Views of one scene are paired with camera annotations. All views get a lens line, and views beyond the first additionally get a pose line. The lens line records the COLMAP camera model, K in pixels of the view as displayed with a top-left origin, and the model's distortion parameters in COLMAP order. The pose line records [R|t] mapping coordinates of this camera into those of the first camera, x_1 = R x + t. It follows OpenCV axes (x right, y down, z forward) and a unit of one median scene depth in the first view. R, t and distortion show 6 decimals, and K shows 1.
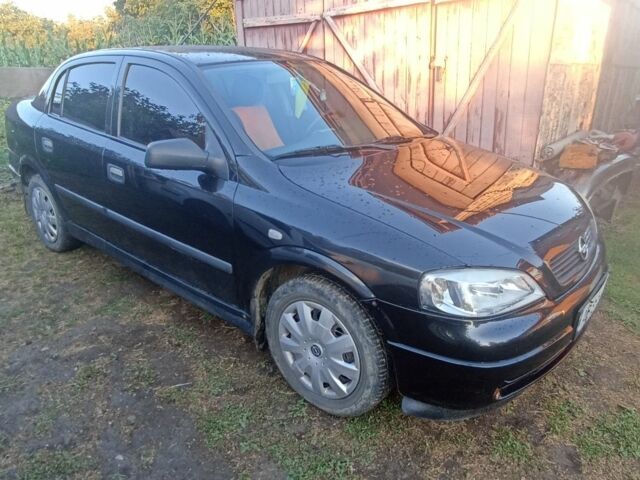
lens RADIAL K [[487.3, 0, 320.0], [0, 487.3, 240.0], [0, 0, 1]] dist [-0.063134, 0.053109]
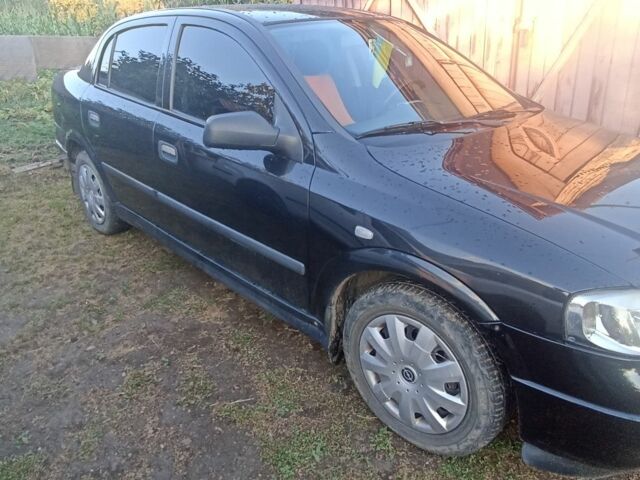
lens RADIAL K [[487.3, 0, 320.0], [0, 487.3, 240.0], [0, 0, 1]] dist [-0.063134, 0.053109]
pose [[0.996091, 0.022809, -0.085338, -0.079454], [-0.018446, 0.998499, 0.051570, -0.032785], [0.086386, -0.049795, 0.995017, 0.162871]]
